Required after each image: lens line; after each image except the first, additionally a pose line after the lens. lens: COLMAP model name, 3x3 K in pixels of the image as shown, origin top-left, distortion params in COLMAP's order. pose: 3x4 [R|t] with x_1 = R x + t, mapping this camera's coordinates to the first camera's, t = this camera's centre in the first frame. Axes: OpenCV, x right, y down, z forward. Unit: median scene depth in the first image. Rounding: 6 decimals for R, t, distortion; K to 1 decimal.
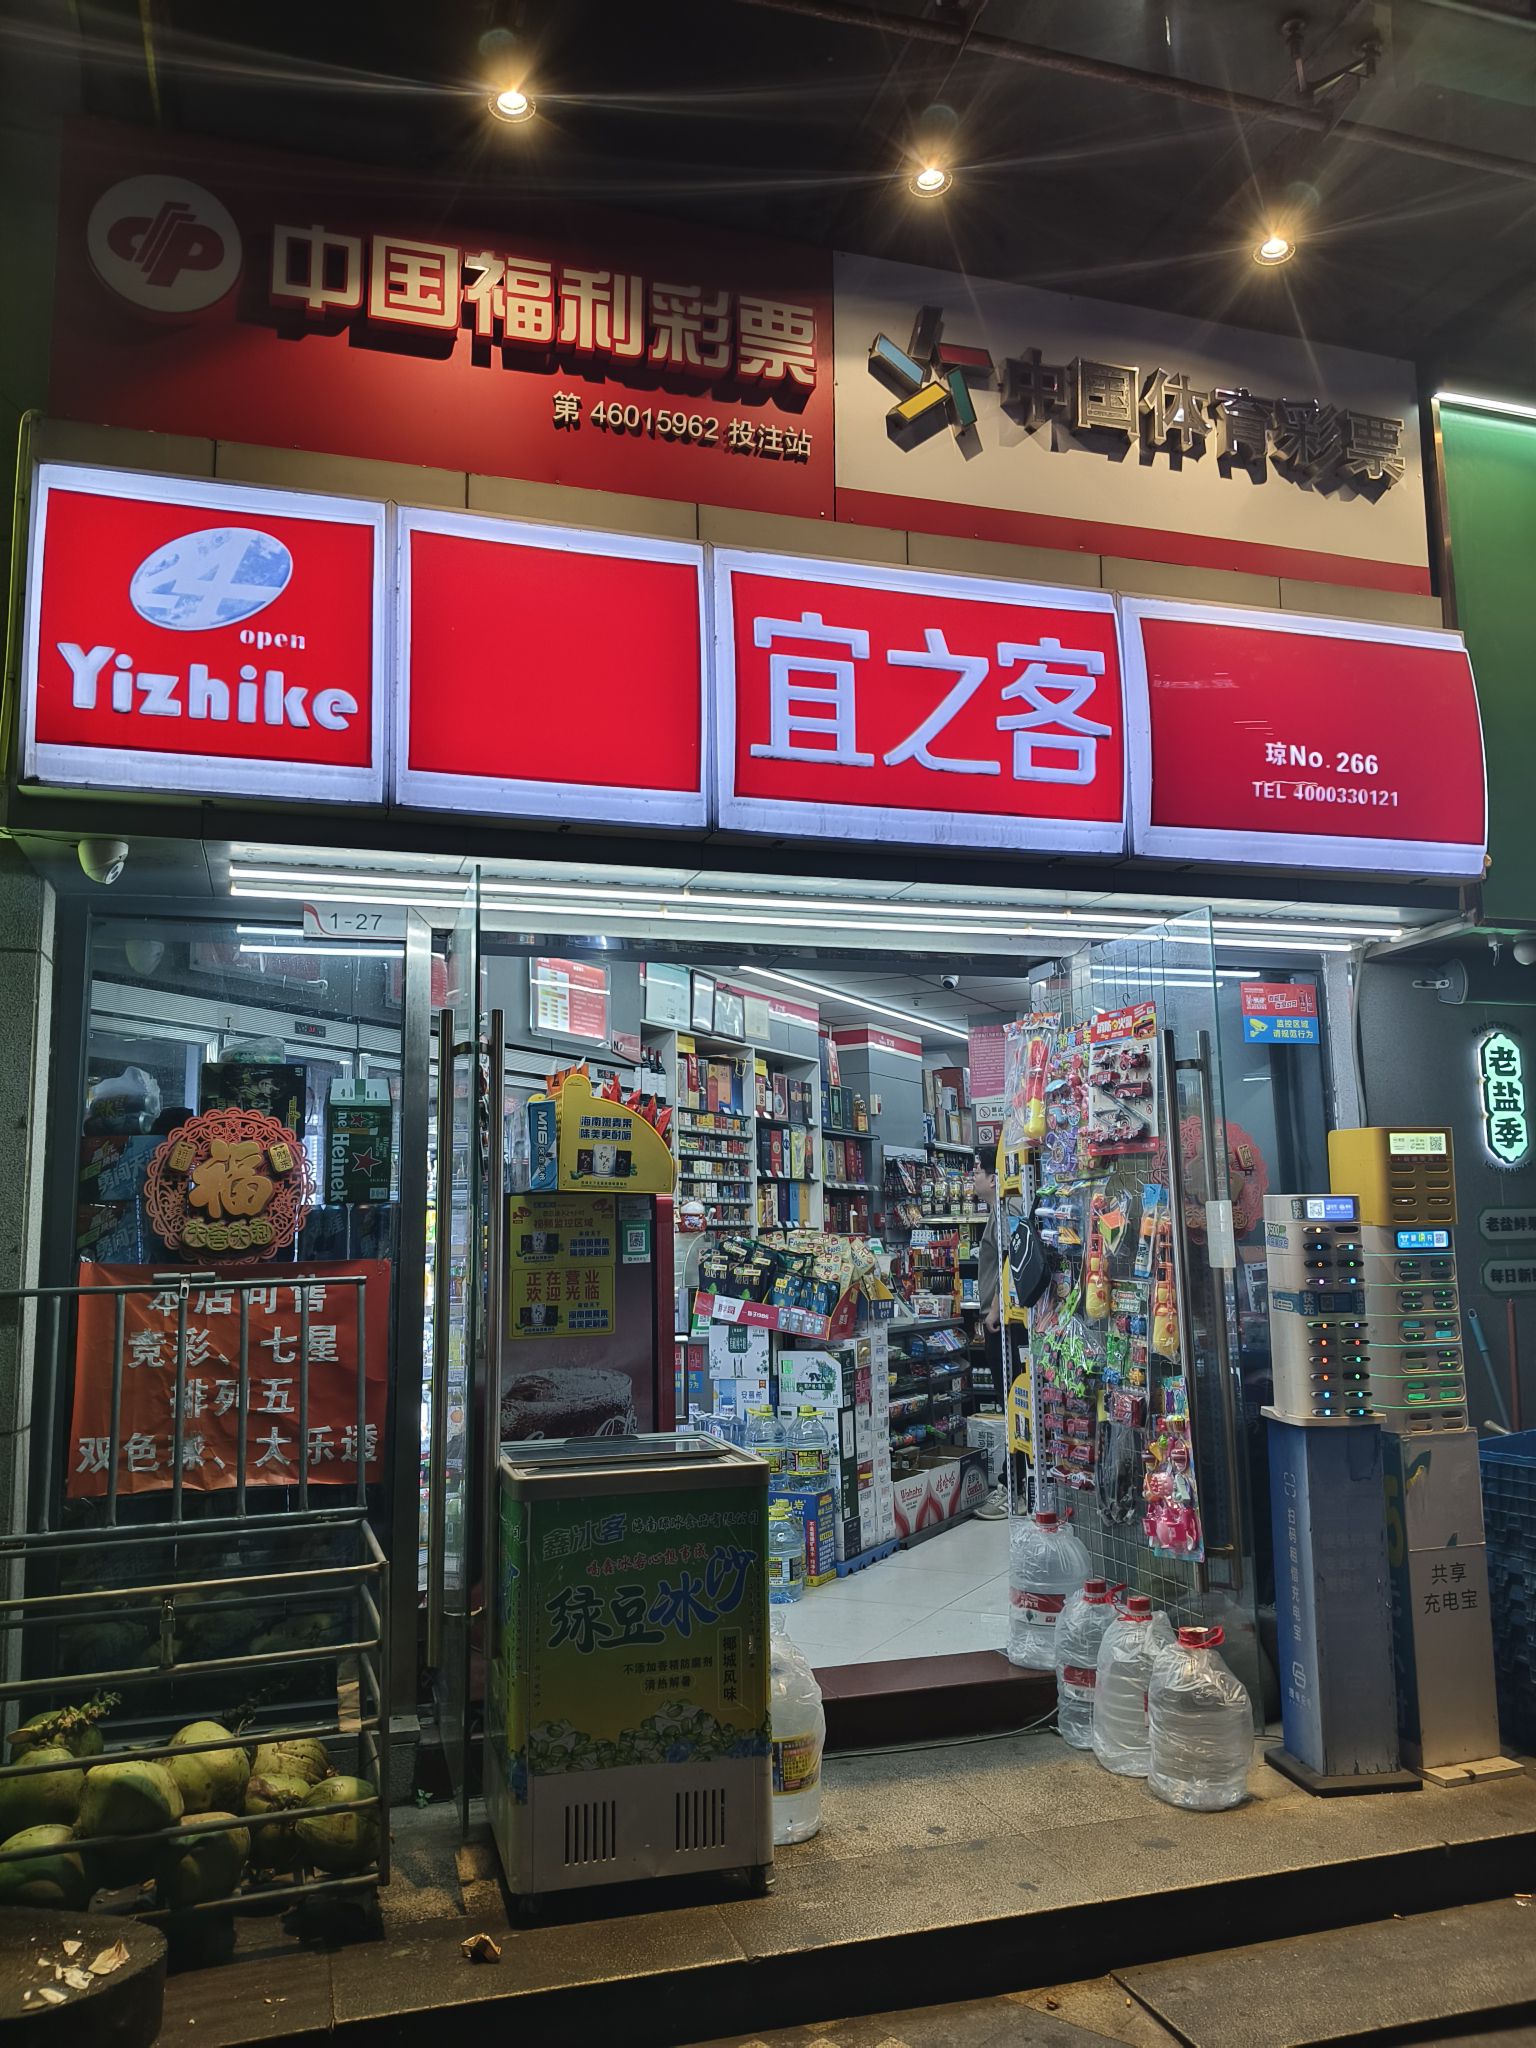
lens RADIAL K [[1519.9, 0, 768.0], [0, 1519.9, 1024.0], [0, 0, 1]] dist [-0.002025, -0.037467]
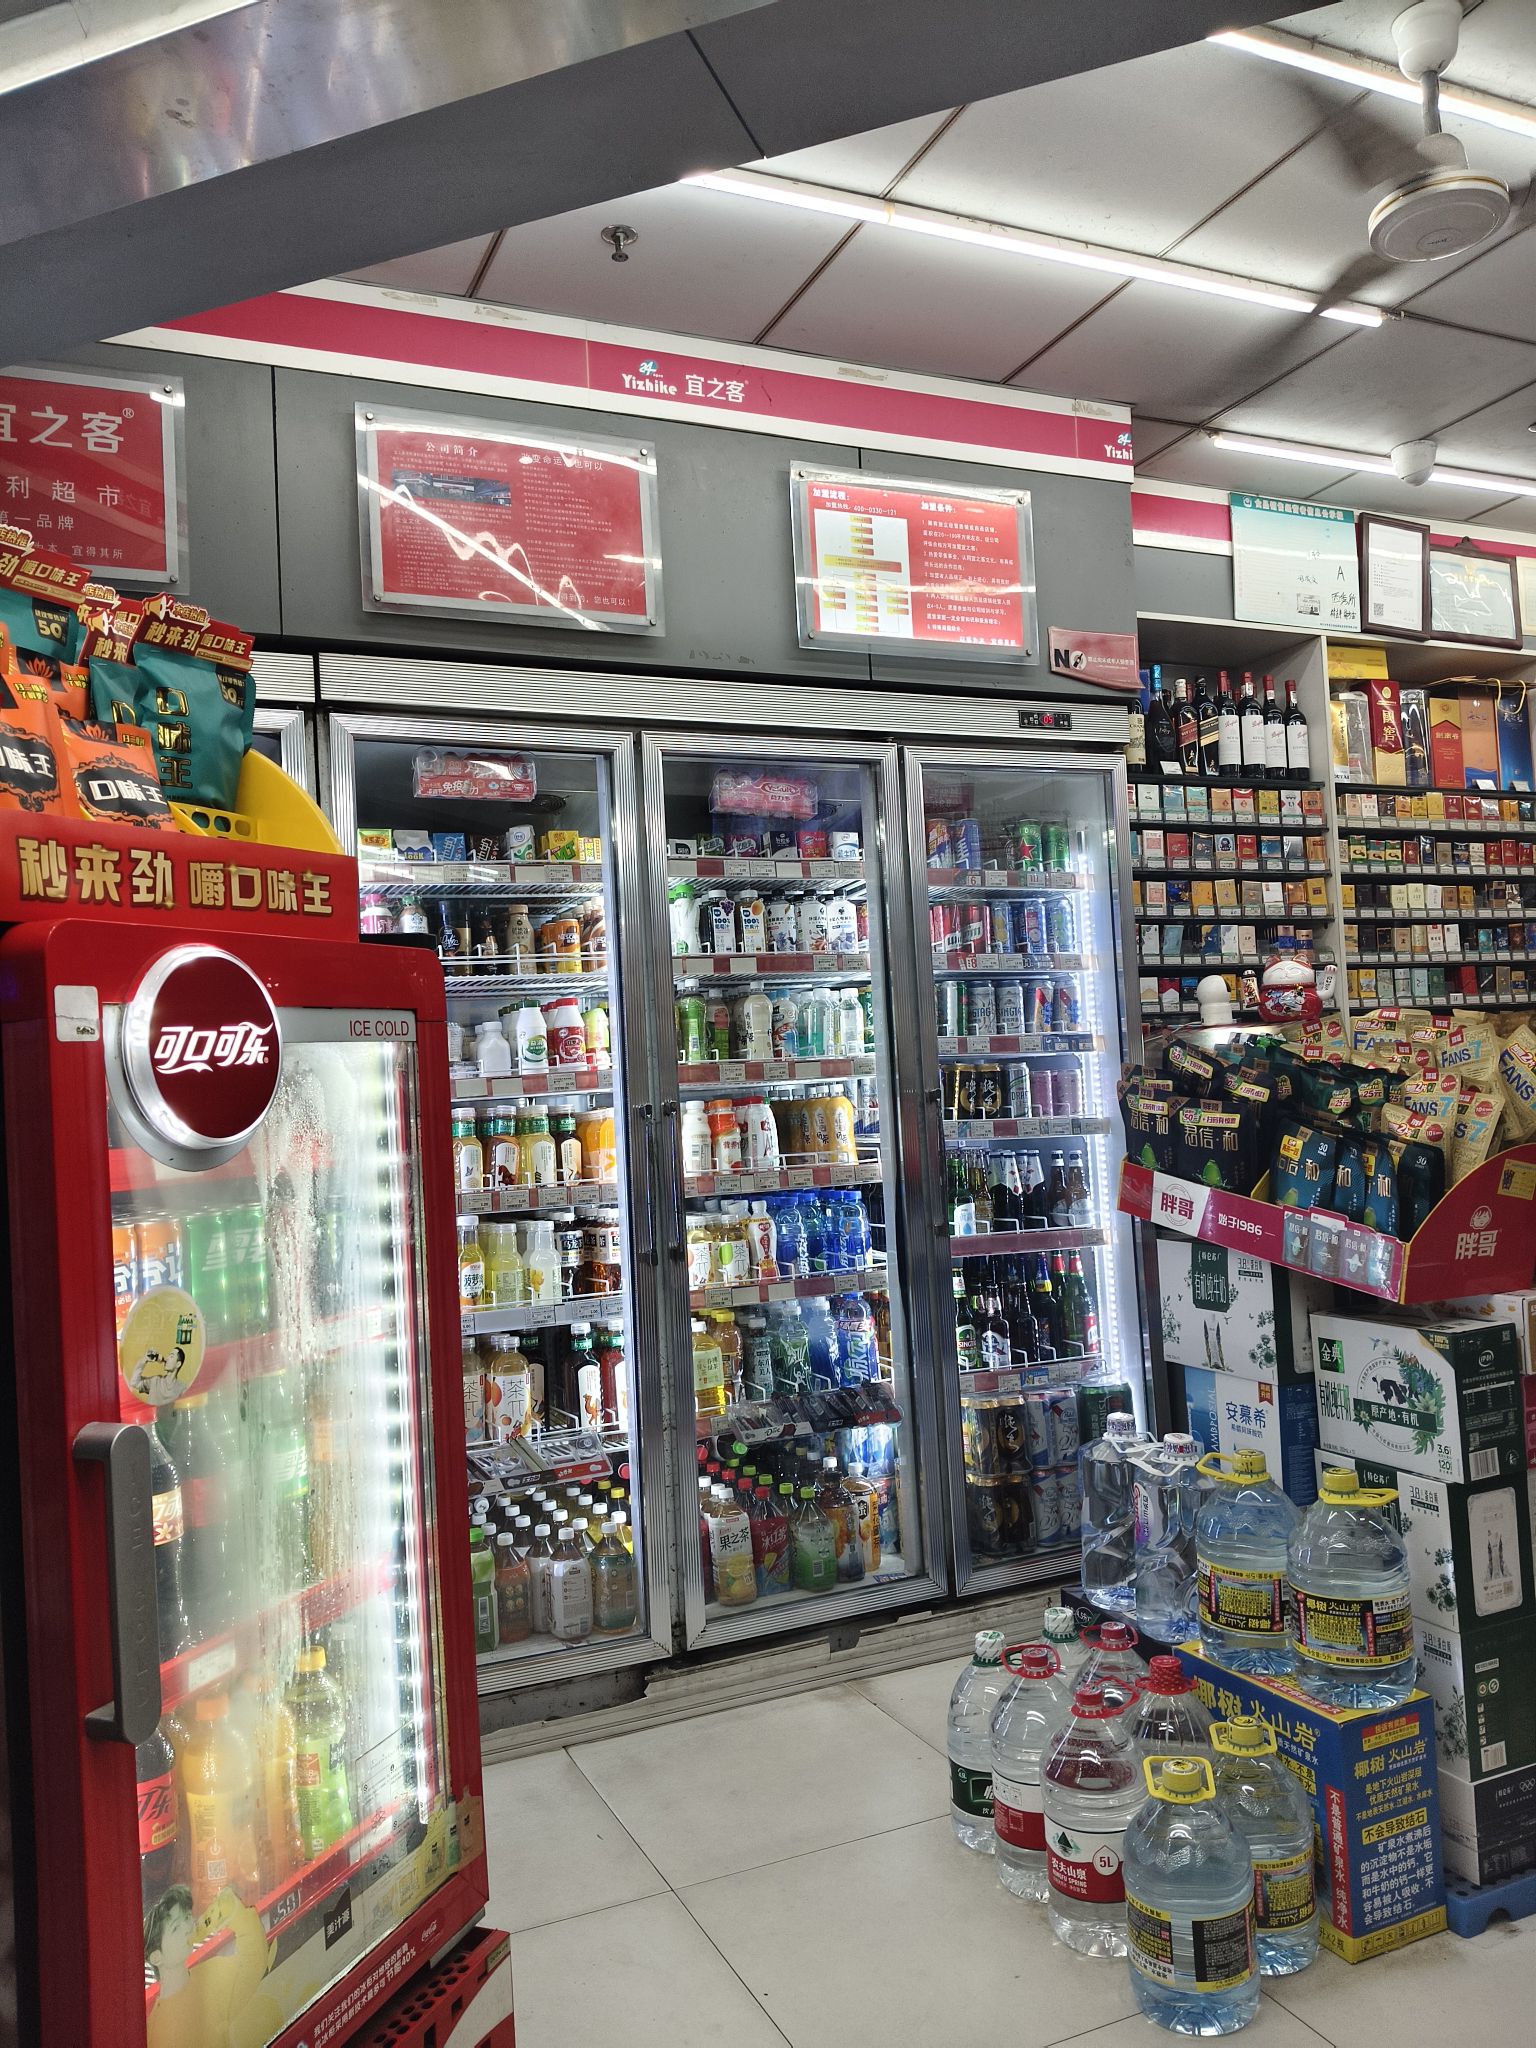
lens RADIAL K [[1519.9, 0, 768.0], [0, 1519.9, 1024.0], [0, 0, 1]] dist [-0.002025, -0.037467]
pose [[0.769555, -0.042916, -0.637136, 0.153535], [0.125348, 0.988481, 0.084818, 0.088186], [0.626157, -0.145136, 0.766070, 0.614080]]
